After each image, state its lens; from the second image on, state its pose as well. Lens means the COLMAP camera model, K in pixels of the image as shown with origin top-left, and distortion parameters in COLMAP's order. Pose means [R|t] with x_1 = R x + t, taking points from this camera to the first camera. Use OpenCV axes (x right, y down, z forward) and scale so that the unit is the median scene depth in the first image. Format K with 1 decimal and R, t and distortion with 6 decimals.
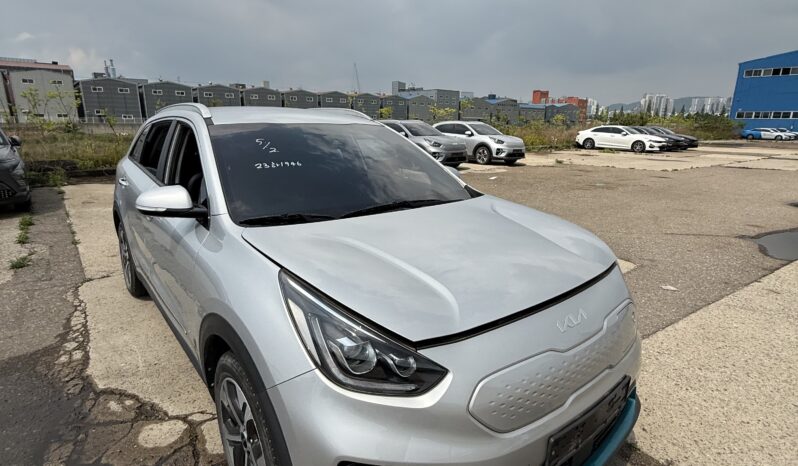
lens RADIAL K [[423.6, 0, 399.0], [0, 423.6, 233.0], [0, 0, 1]] dist [0.000782, -0.000446]
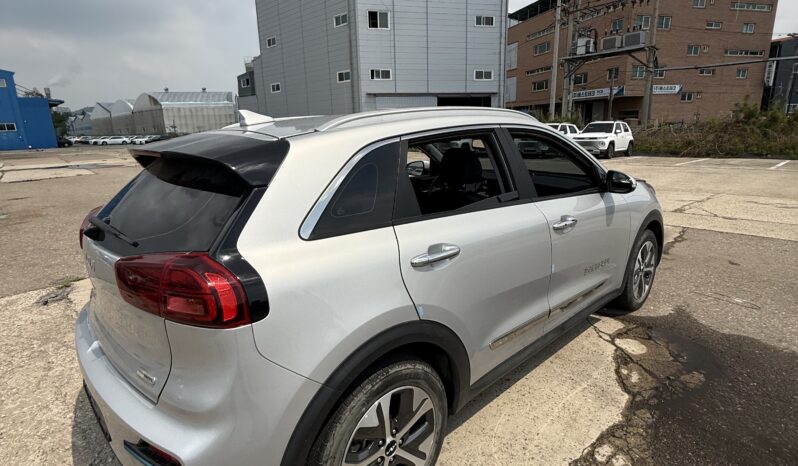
lens RADIAL K [[423.6, 0, 399.0], [0, 423.6, 233.0], [0, 0, 1]] dist [0.000782, -0.000446]
pose [[-0.064525, -0.255741, 0.964590, -1.622432], [0.282554, 0.922366, 0.263447, -0.422182], [-0.957079, 0.289548, 0.012745, 1.475241]]
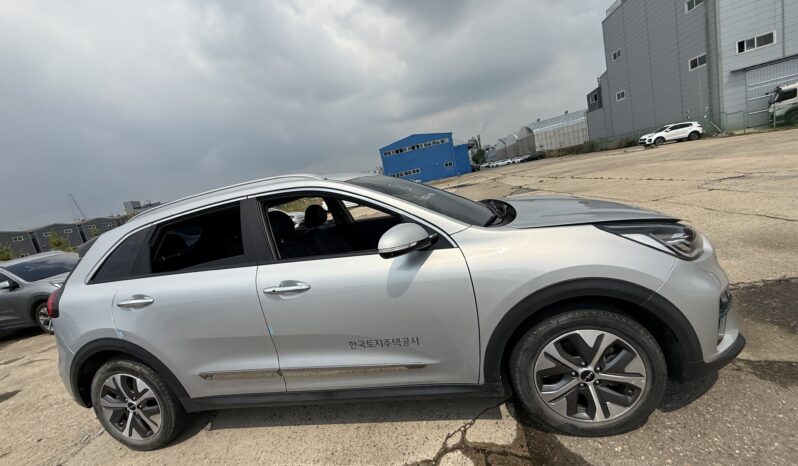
lens RADIAL K [[318.1, 0, 399.0], [0, 318.1, 233.0], [0, 0, 1]] dist [0.001201, 0.000018]
pose [[0.747434, -0.270492, 0.606776, -0.875223], [0.368237, 0.928892, -0.039512, -0.053945], [-0.552942, 0.252970, 0.793890, 0.314267]]
